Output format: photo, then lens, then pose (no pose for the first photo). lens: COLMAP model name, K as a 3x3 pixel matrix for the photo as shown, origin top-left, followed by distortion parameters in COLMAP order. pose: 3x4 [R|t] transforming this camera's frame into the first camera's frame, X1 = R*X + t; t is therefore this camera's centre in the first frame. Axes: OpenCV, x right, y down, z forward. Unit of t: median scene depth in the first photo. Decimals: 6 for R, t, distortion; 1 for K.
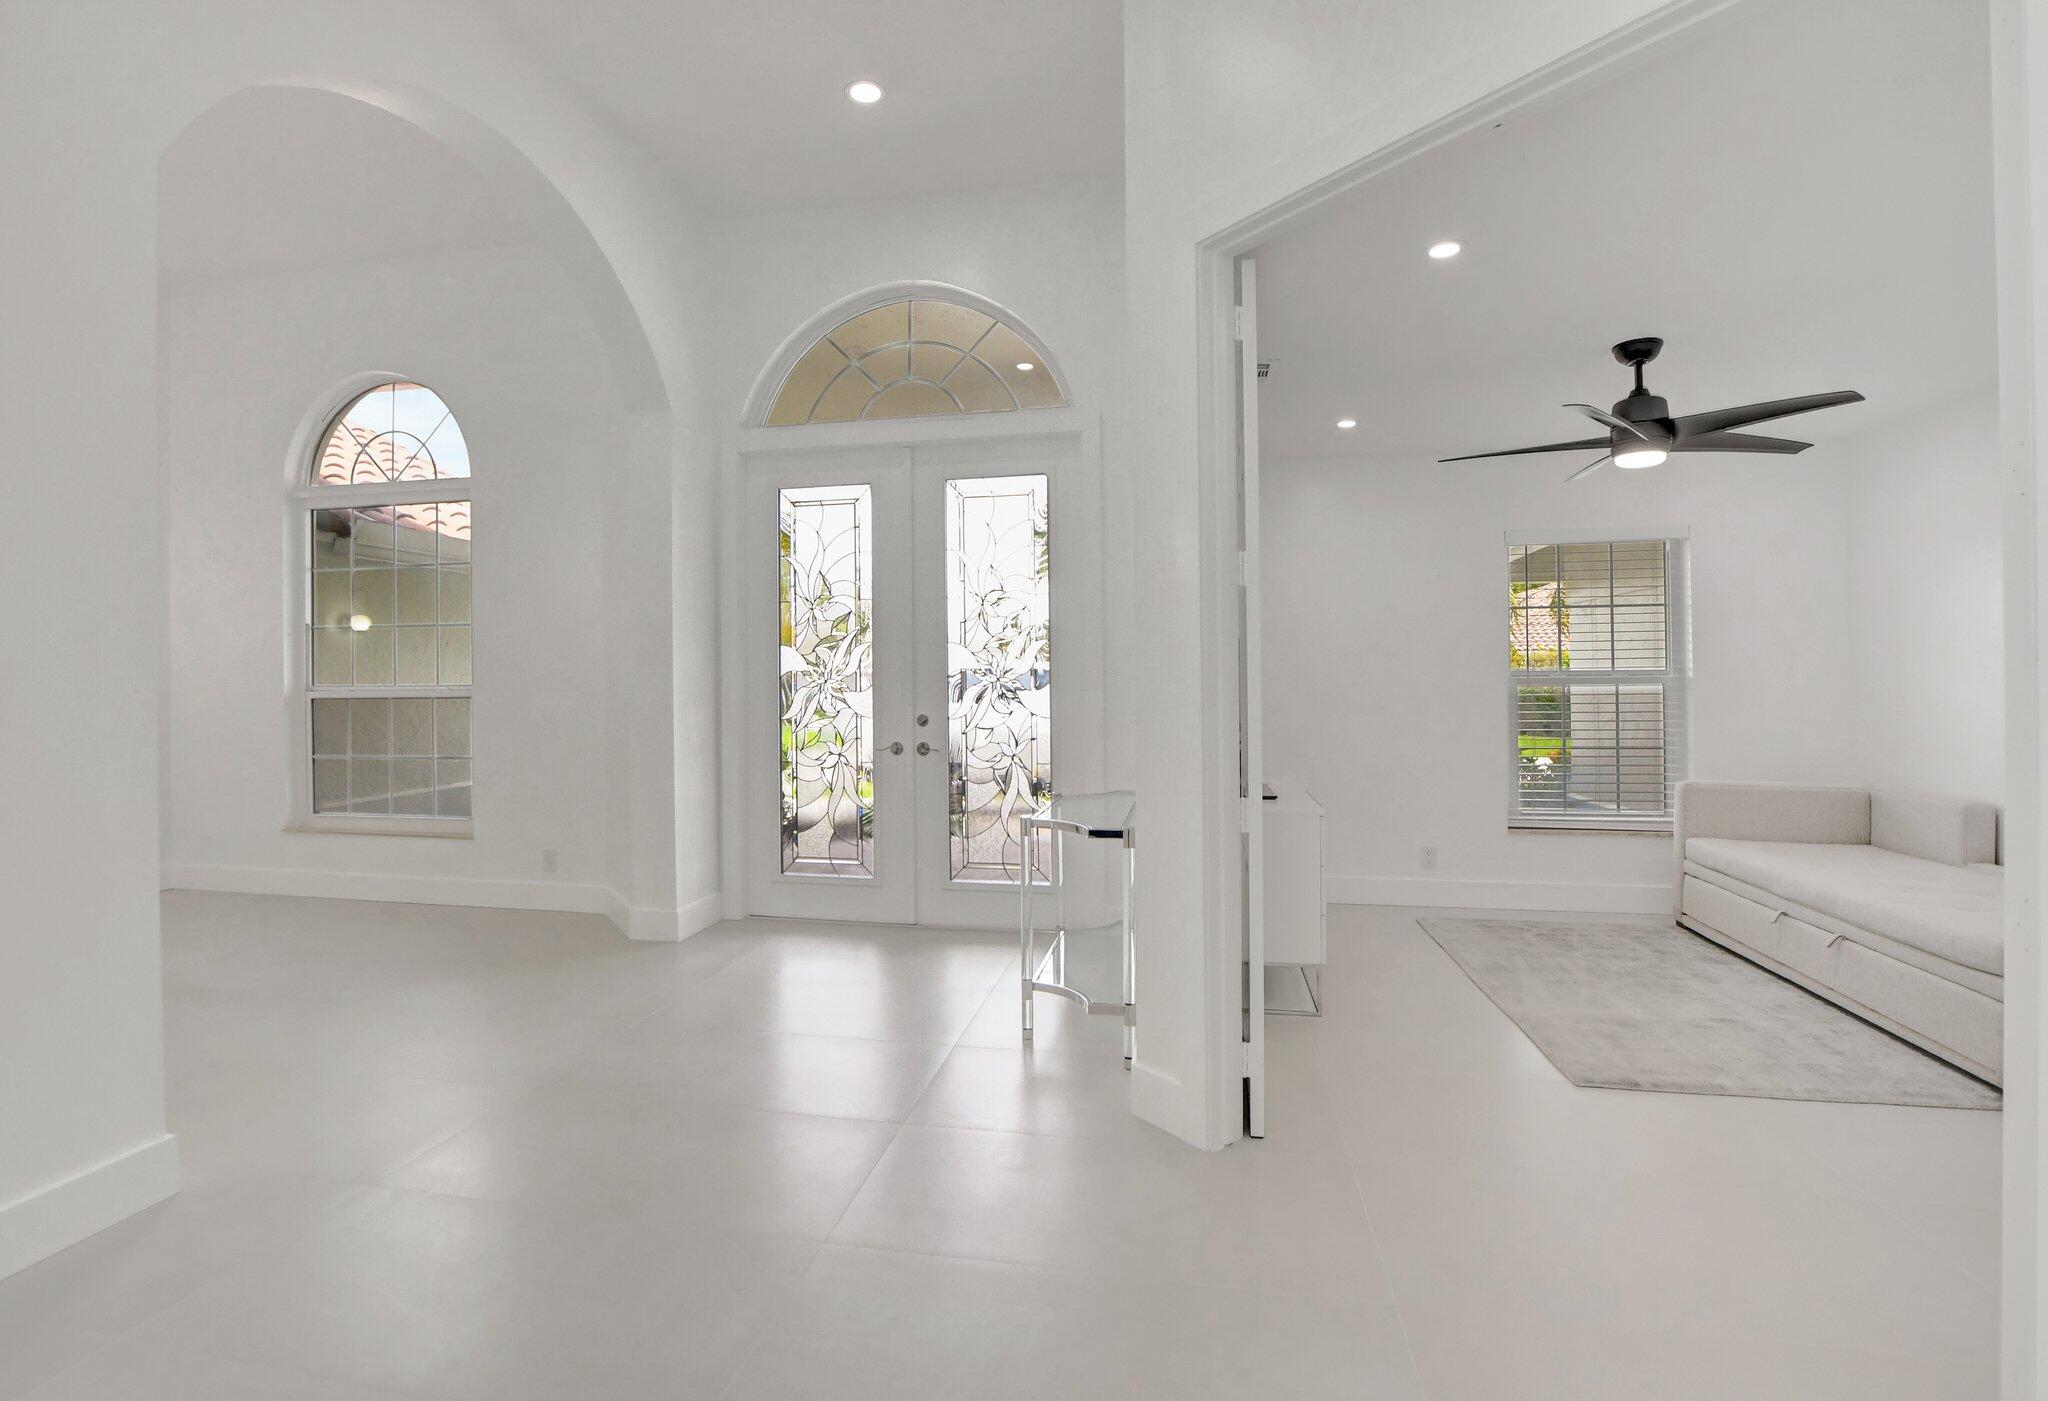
lens RADIAL K [[1020.2, 0, 1025.4], [0, 1020.2, 667.4], [0, 0, 1]] dist [-0.049199, -0.000057]
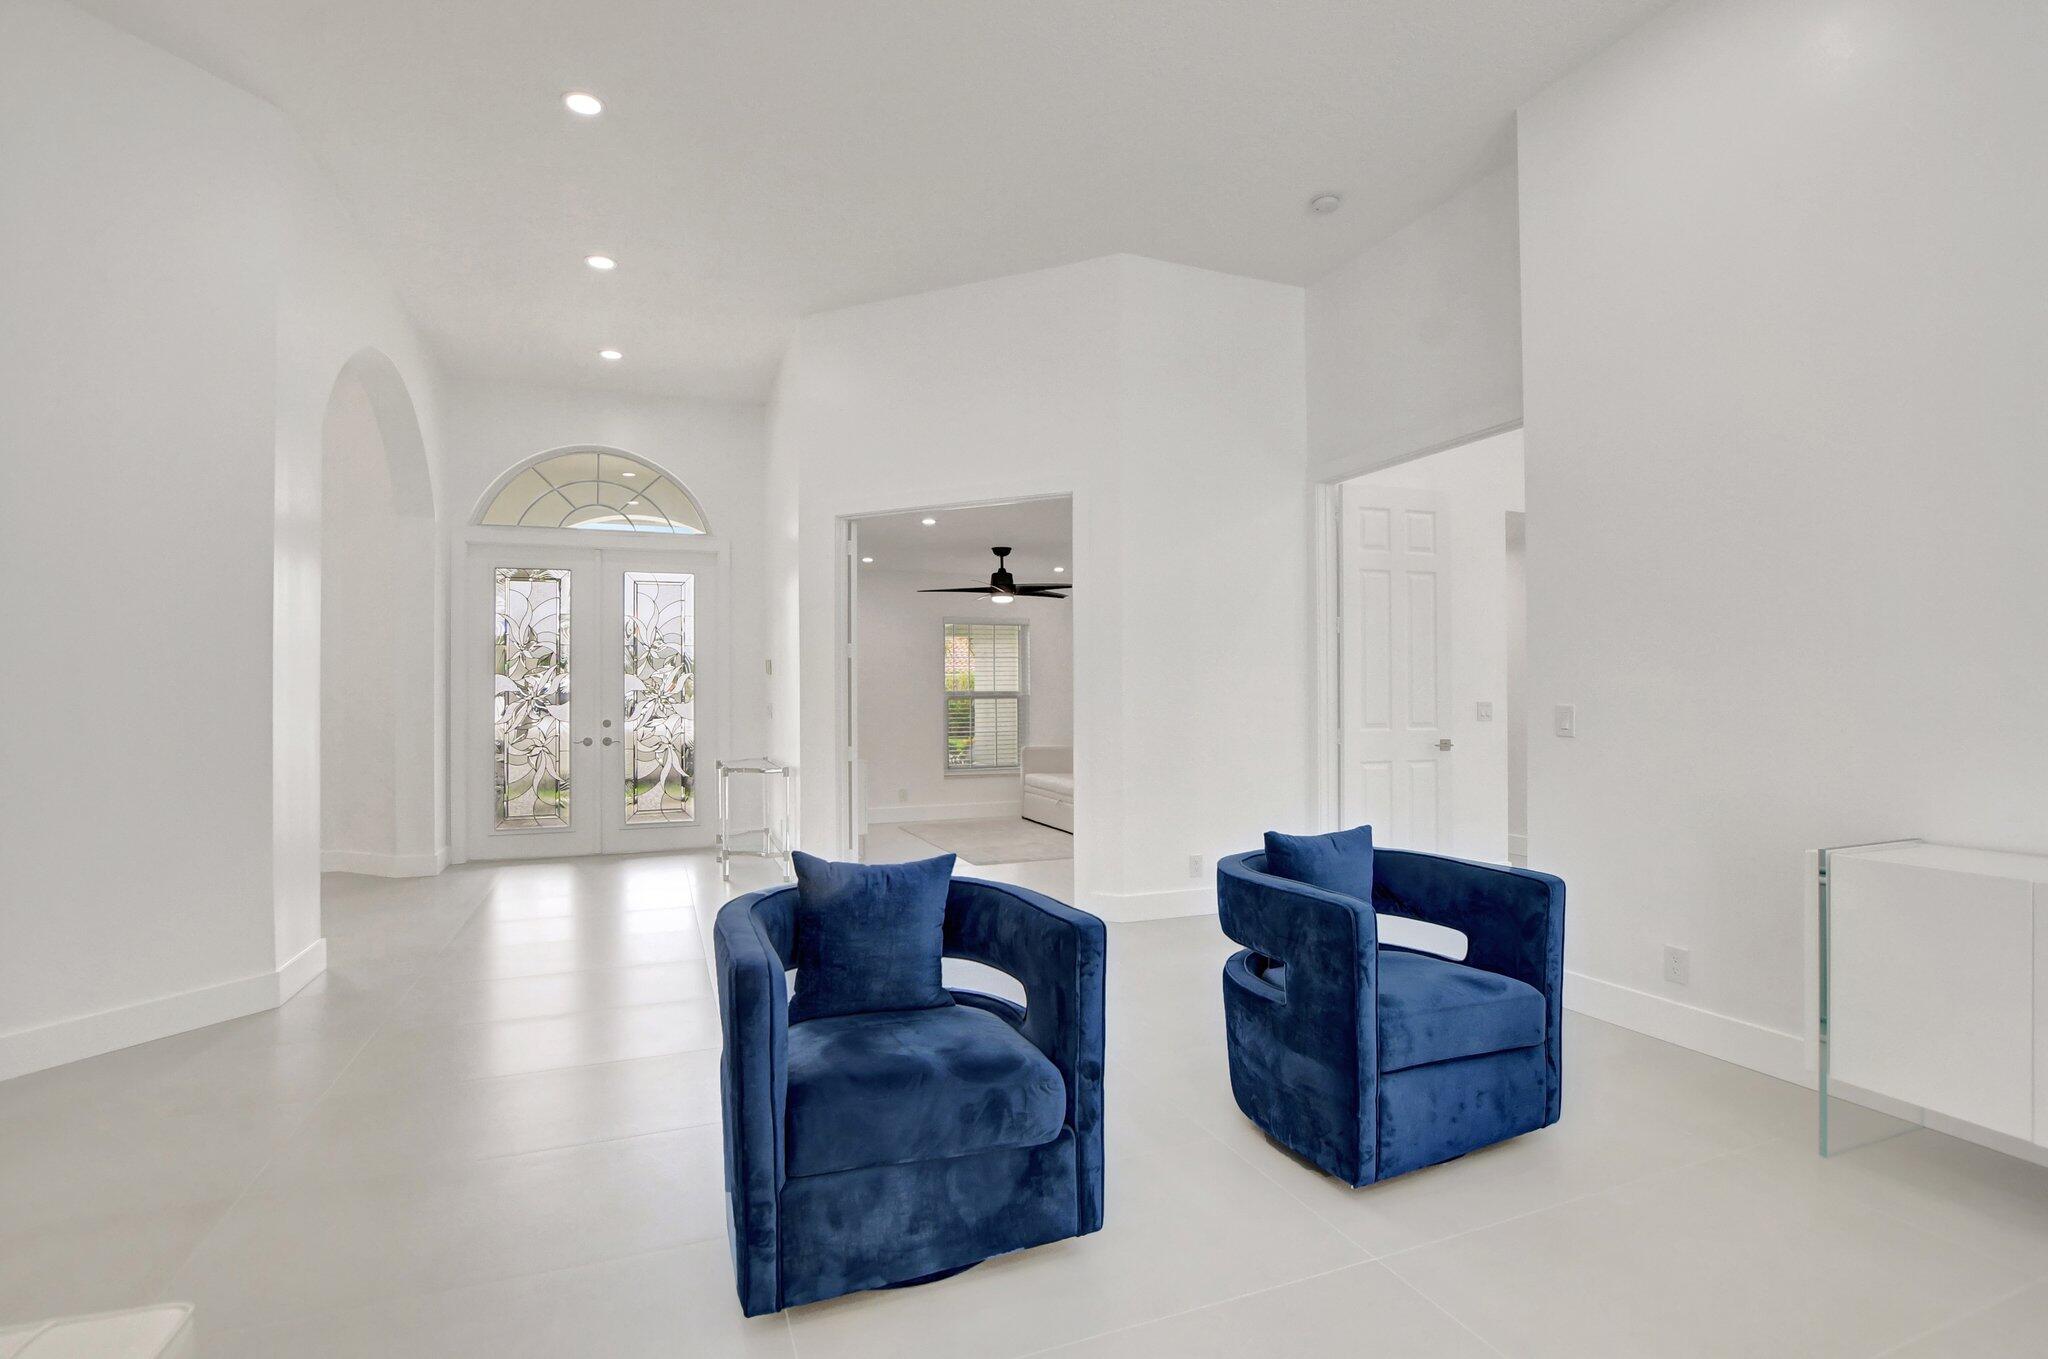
lens RADIAL K [[954.3, 0, 1019.1], [0, 954.3, 657.2], [0, 0, 1]] dist [0.001074, 0.000316]
pose [[0.857906, 0.019378, 0.513441, -0.313292], [-0.005258, 0.999567, -0.028939, -0.010977], [-0.513780, 0.022127, 0.857637, -0.596126]]
